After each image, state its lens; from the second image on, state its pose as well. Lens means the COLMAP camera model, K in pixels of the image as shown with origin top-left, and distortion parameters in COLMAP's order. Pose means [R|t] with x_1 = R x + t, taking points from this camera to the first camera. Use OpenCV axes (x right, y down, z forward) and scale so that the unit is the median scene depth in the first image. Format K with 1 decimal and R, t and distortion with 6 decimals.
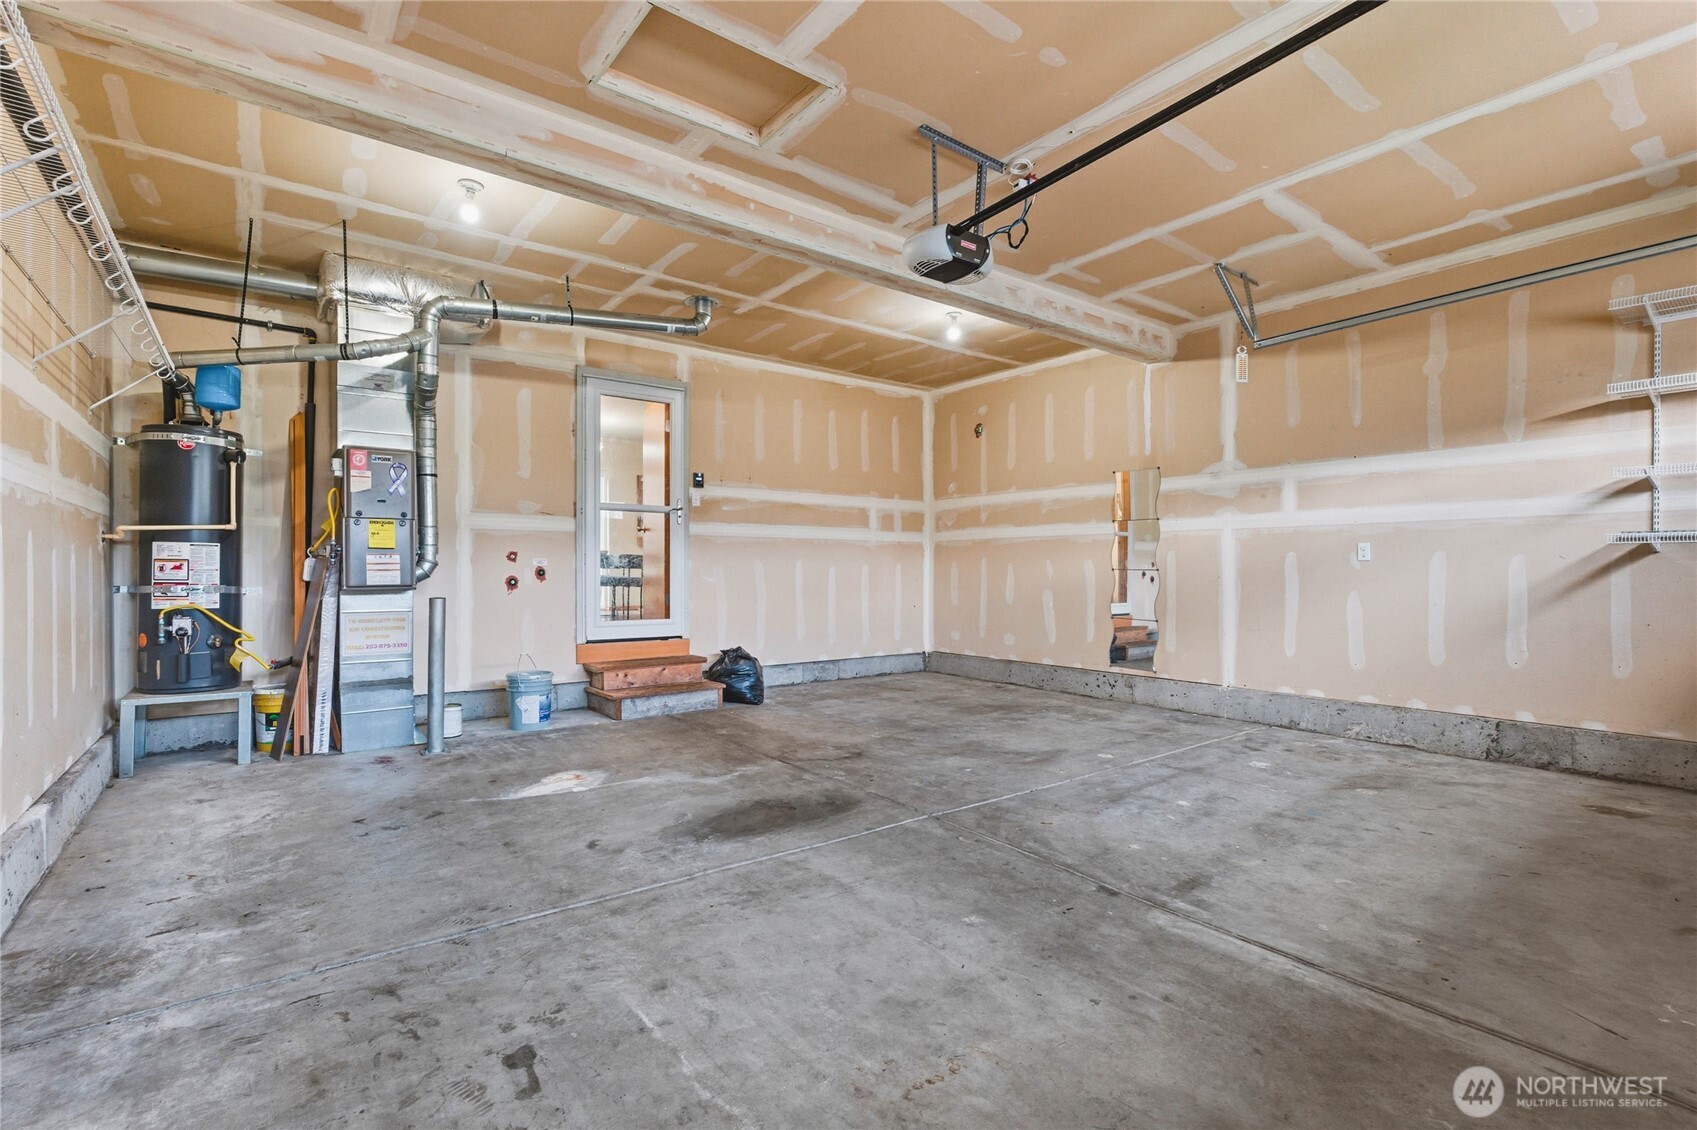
lens RADIAL K [[776.7, 0, 849.6], [0, 776.7, 573.8], [0, 0, 1]] dist [-0.001037, 0.000644]
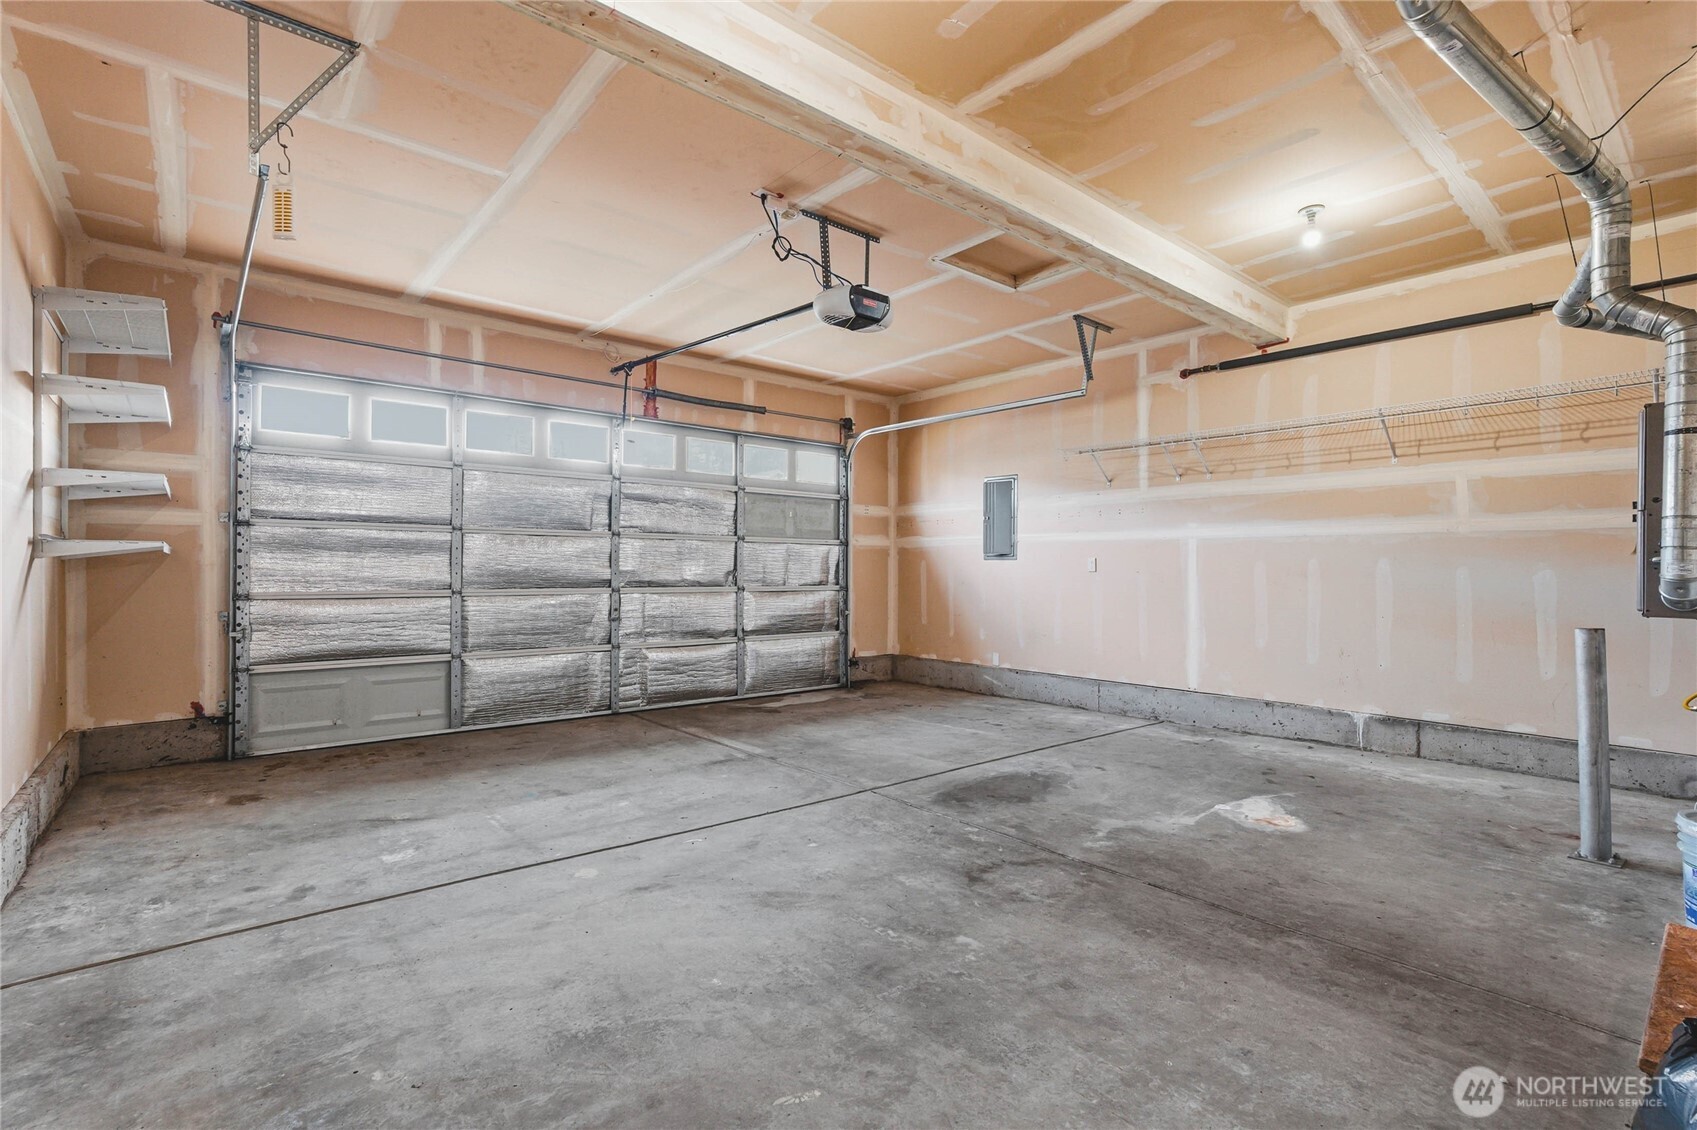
lens RADIAL K [[776.7, 0, 850.2], [0, 776.7, 570.1], [0, 0, 1]] dist [-0.001037, 0.000644]
pose [[-0.998799, -0.005485, -0.048692, 0.176175], [-0.005688, 0.999976, 0.004036, -0.023071], [0.048669, 0.004308, -0.998806, 2.010707]]
